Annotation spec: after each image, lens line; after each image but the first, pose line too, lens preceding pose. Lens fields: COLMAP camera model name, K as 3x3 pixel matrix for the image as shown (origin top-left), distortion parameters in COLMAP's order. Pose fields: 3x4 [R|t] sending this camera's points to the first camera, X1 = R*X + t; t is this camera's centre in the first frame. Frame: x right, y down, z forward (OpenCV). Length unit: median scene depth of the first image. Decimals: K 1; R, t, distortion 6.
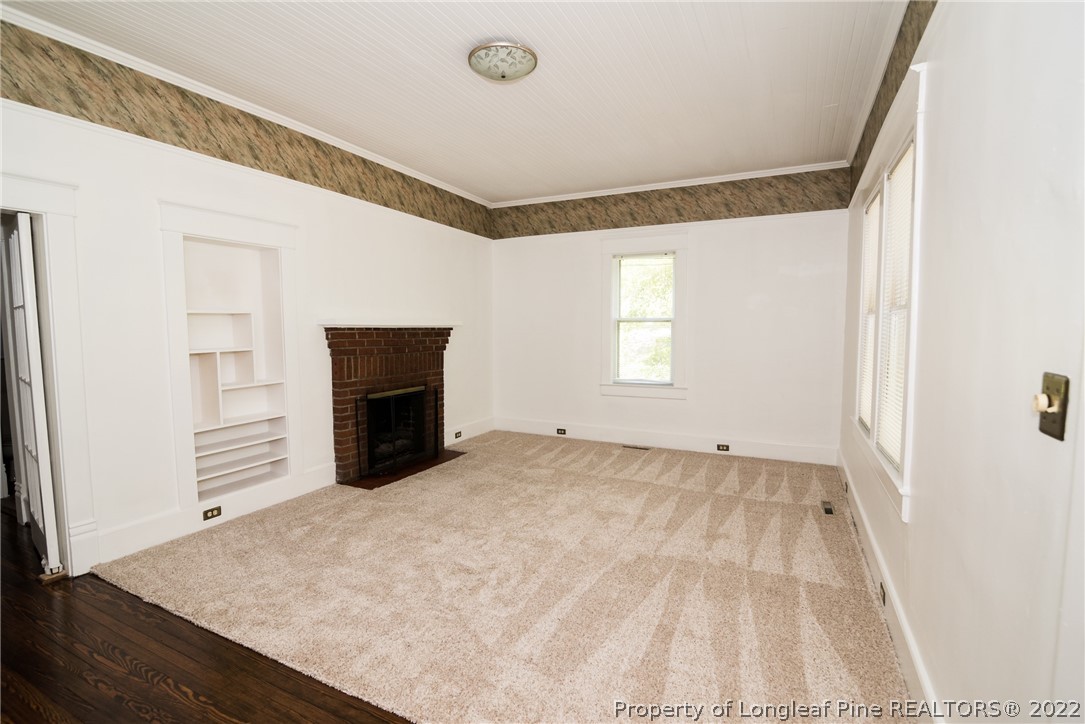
lens RADIAL K [[504.2, 0, 543.3], [0, 504.2, 366.5], [0, 0, 1]] dist [-0.017074, -0.000456]
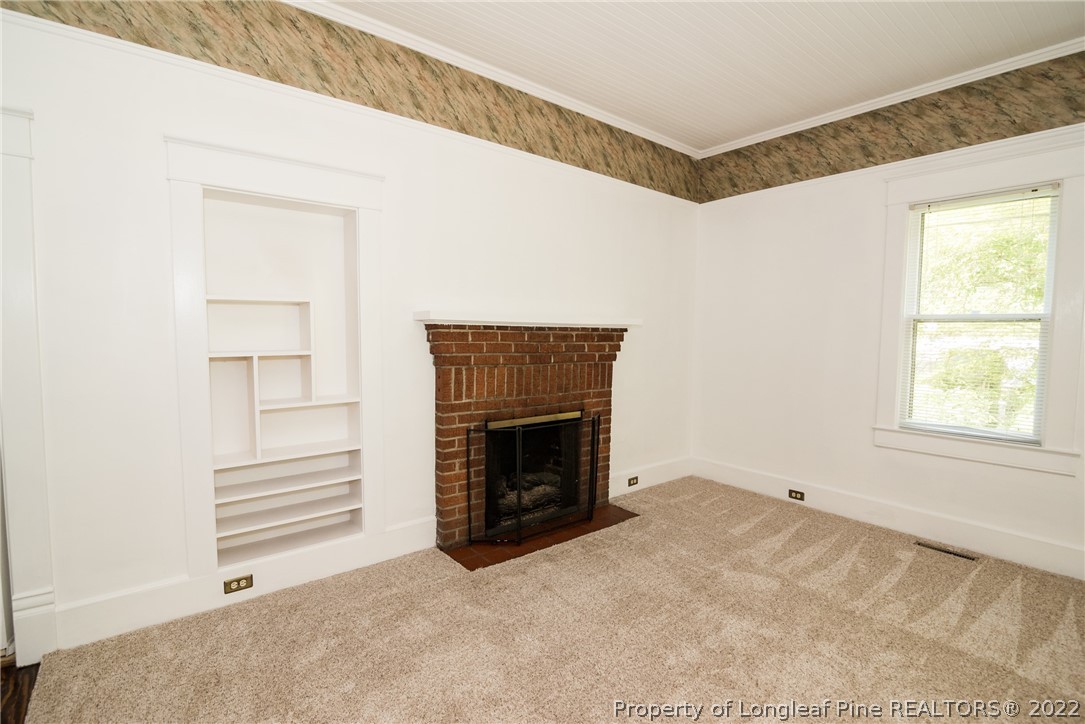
lens RADIAL K [[504.2, 0, 543.3], [0, 504.2, 366.5], [0, 0, 1]] dist [-0.017074, -0.000456]
pose [[0.906288, 0.040147, -0.420750, 0.008602], [-0.044502, 0.999009, -0.000532, -0.024149], [0.420312, 0.019206, 0.907176, 0.403059]]
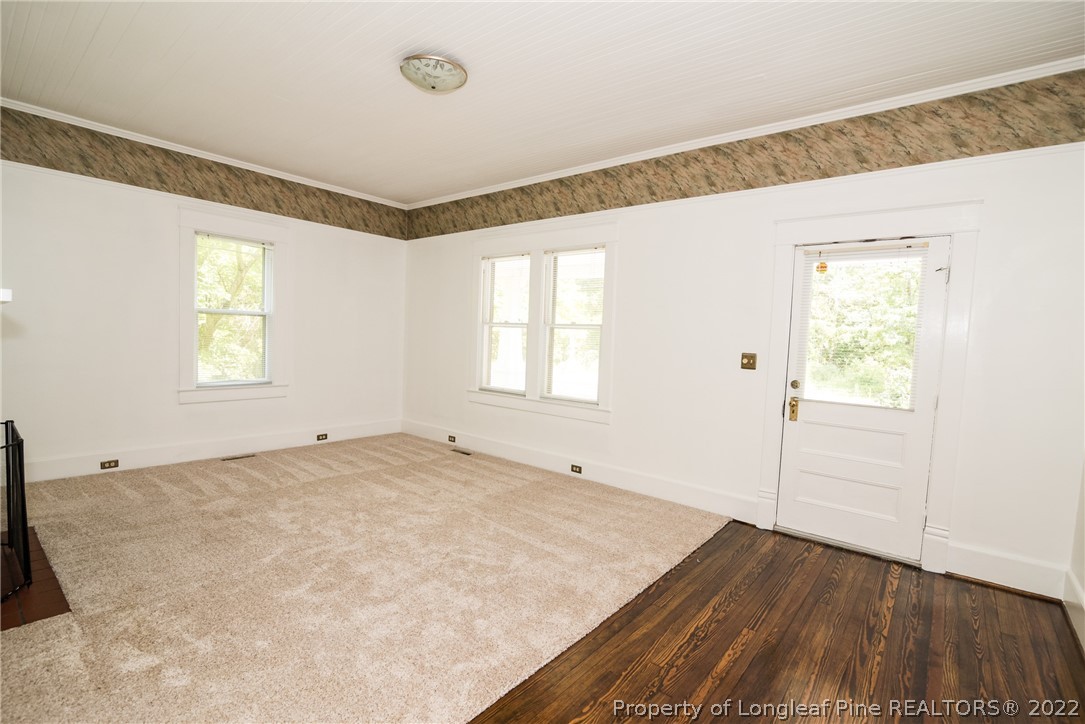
lens RADIAL K [[504.2, 0, 543.3], [0, 504.2, 366.5], [0, 0, 1]] dist [-0.017074, -0.000456]
pose [[0.233100, -0.049373, 0.971199, -0.672880], [0.034086, 0.998511, 0.042581, -0.021817], [-0.971855, 0.023178, 0.234436, 0.342452]]
